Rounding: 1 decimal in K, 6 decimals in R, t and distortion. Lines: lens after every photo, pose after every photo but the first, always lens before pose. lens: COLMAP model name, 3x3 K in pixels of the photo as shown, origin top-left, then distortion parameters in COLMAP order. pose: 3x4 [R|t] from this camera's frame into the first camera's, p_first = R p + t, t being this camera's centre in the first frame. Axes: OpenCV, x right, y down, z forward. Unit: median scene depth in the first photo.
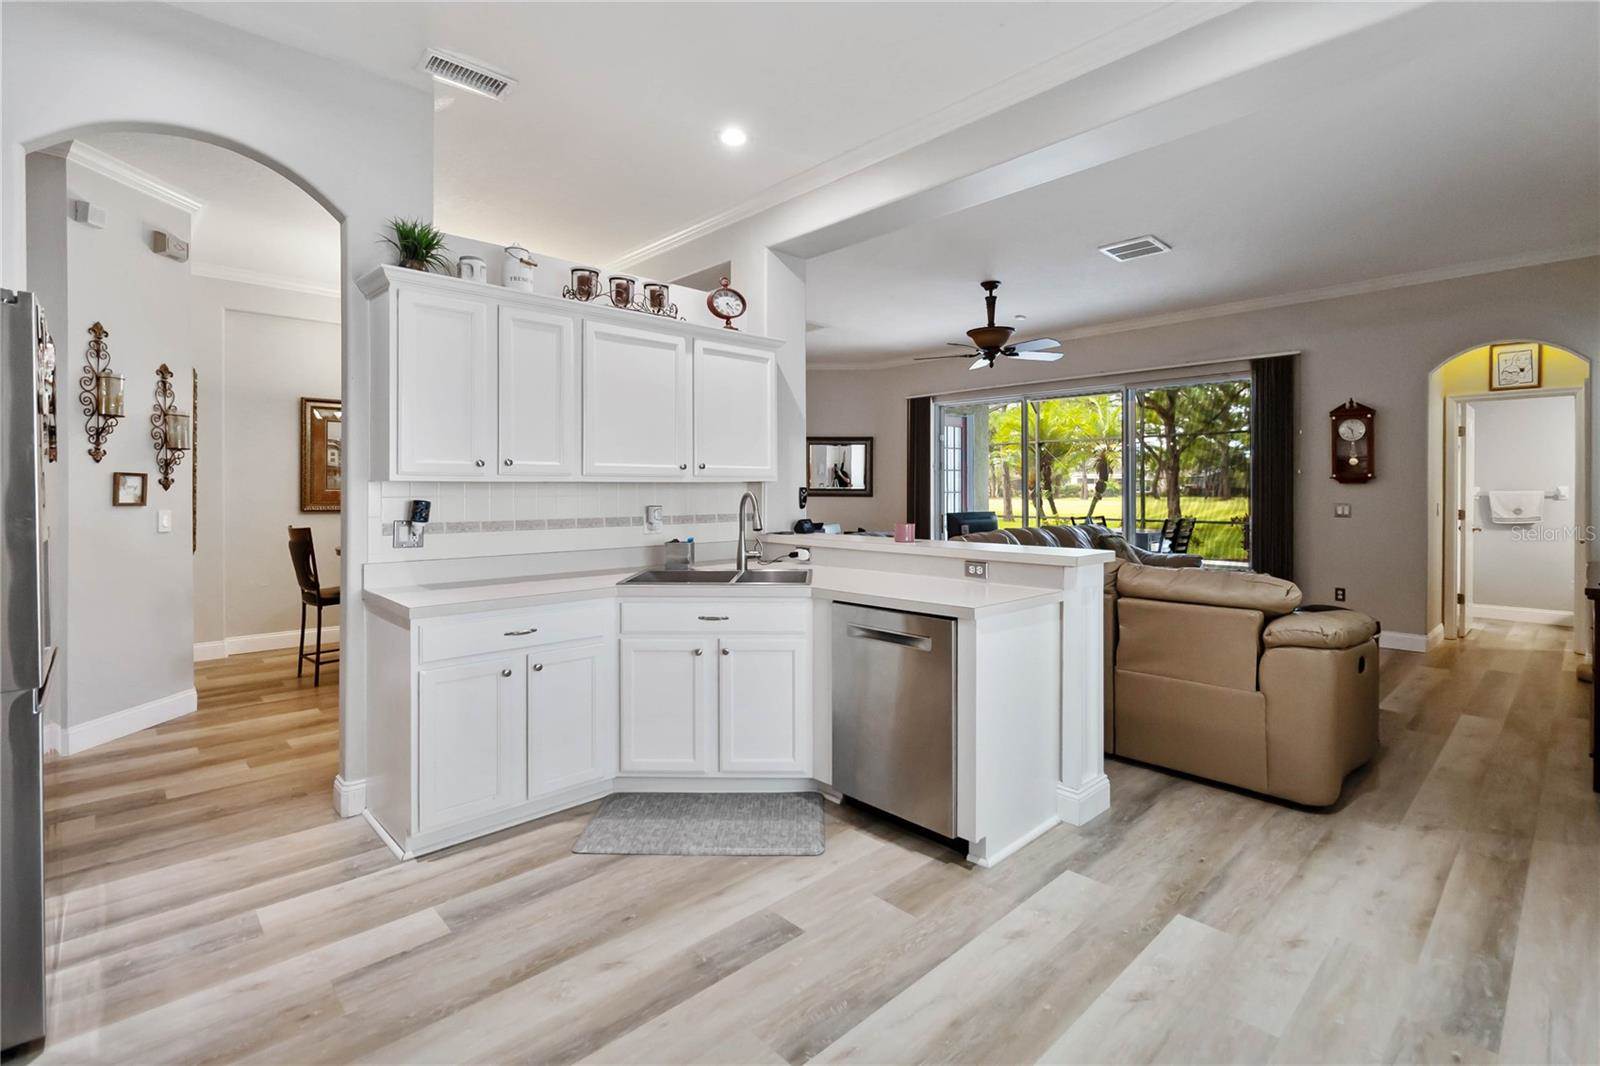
lens RADIAL K [[740.6, 0, 808.0], [0, 740.6, 494.4], [0, 0, 1]] dist [0.008619, -0.001900]
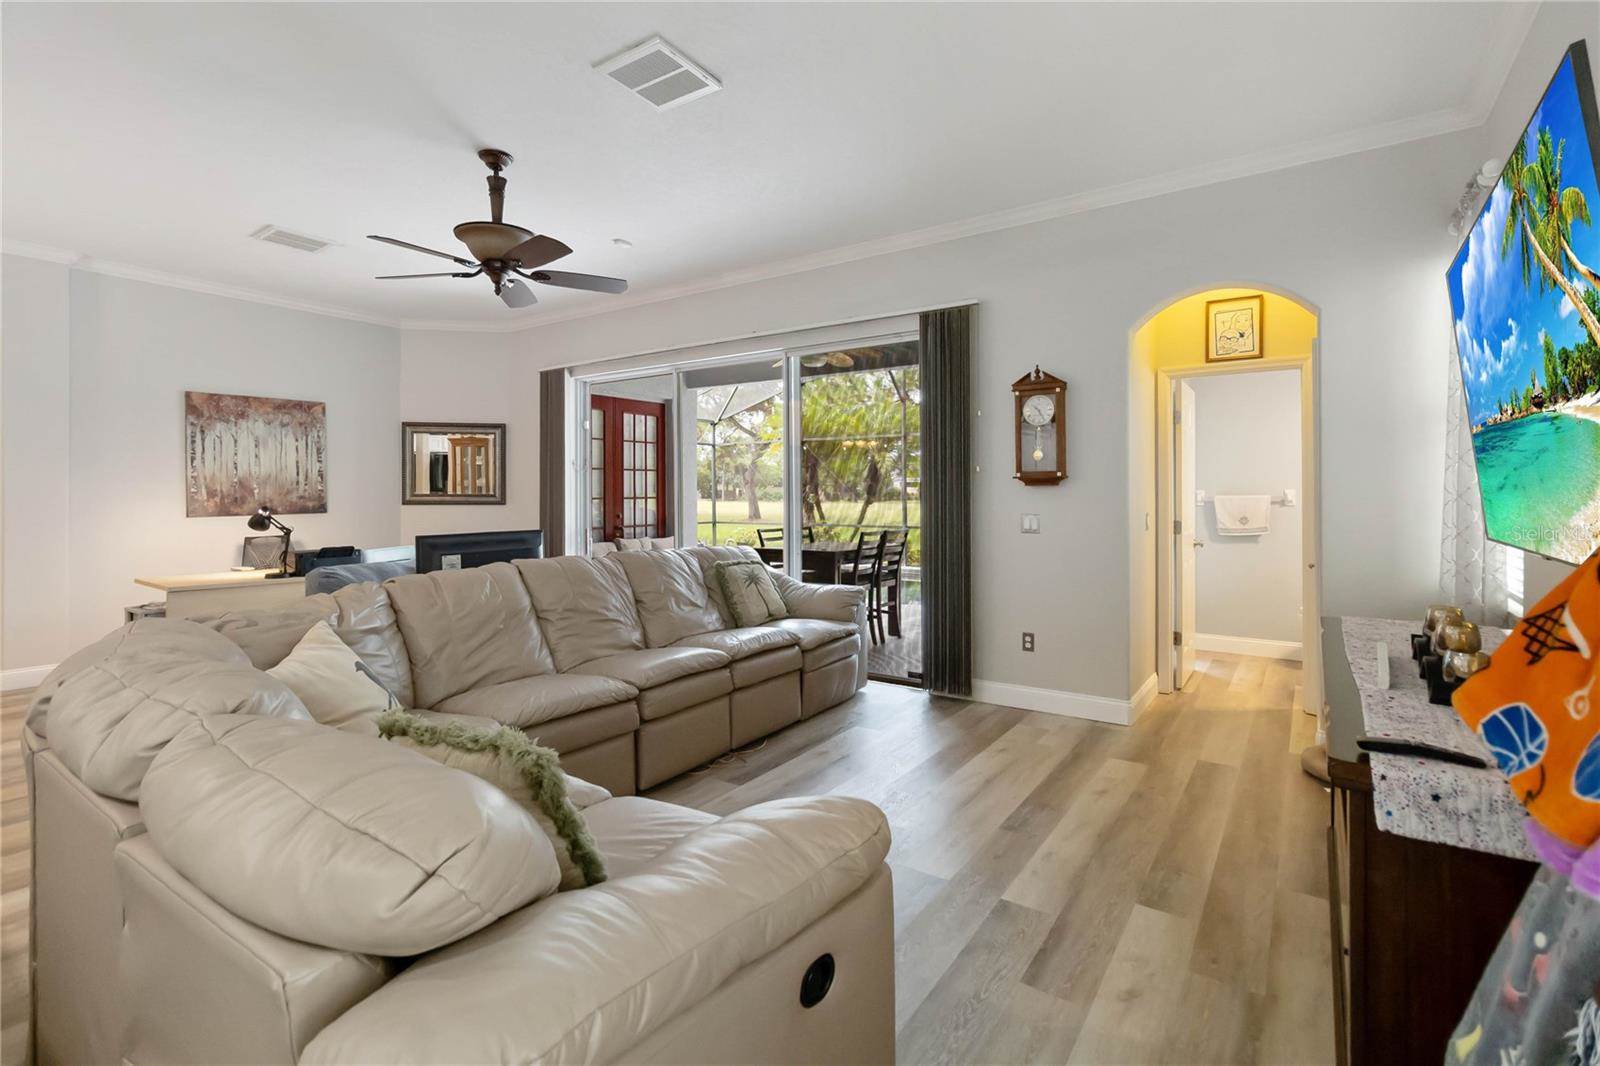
lens RADIAL K [[740.6, 0, 802.1], [0, 740.6, 491.0], [0, 0, 1]] dist [0.008619, -0.001900]
pose [[0.978565, -0.001371, 0.205933, 0.557556], [0.003264, 0.999955, -0.008855, -0.006527], [-0.205912, 0.009337, 0.978526, 0.542646]]
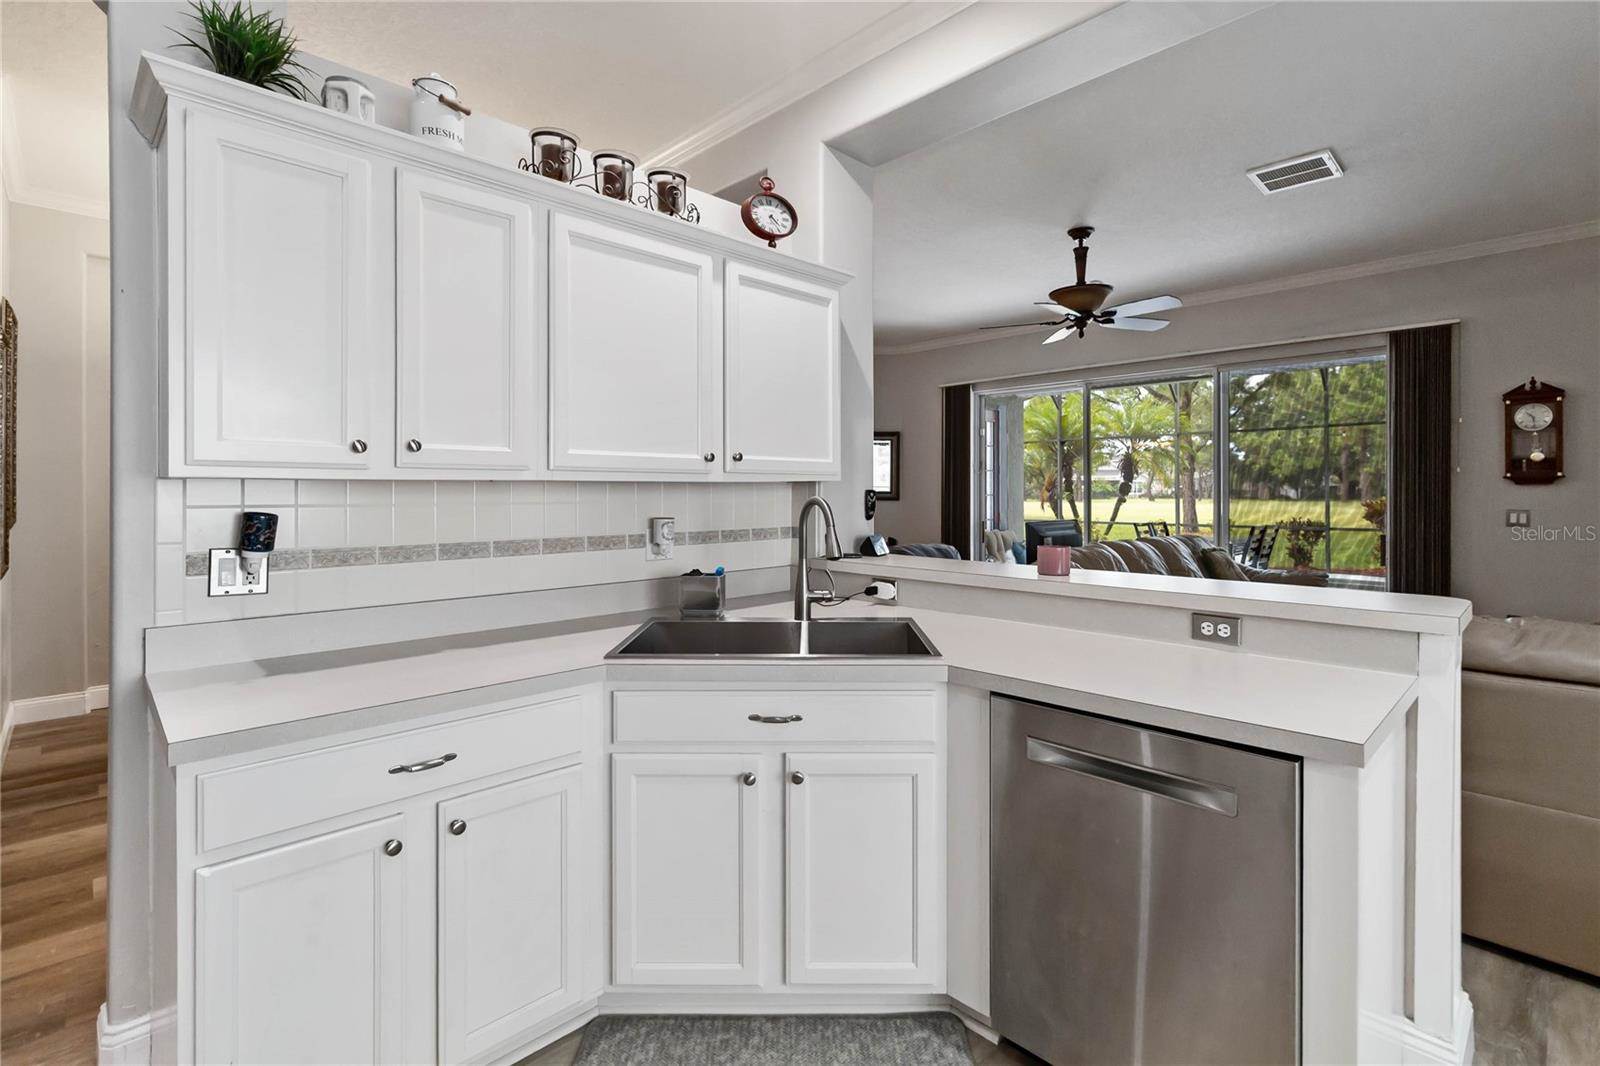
lens RADIAL K [[740.6, 0, 806.0], [0, 740.6, 492.8], [0, 0, 1]] dist [0.008619, -0.001900]
pose [[0.999901, -0.000143, 0.014073, -0.086237], [0.000210, 0.999989, -0.004785, -0.003213], [-0.014072, 0.004788, 0.999890, 0.329062]]
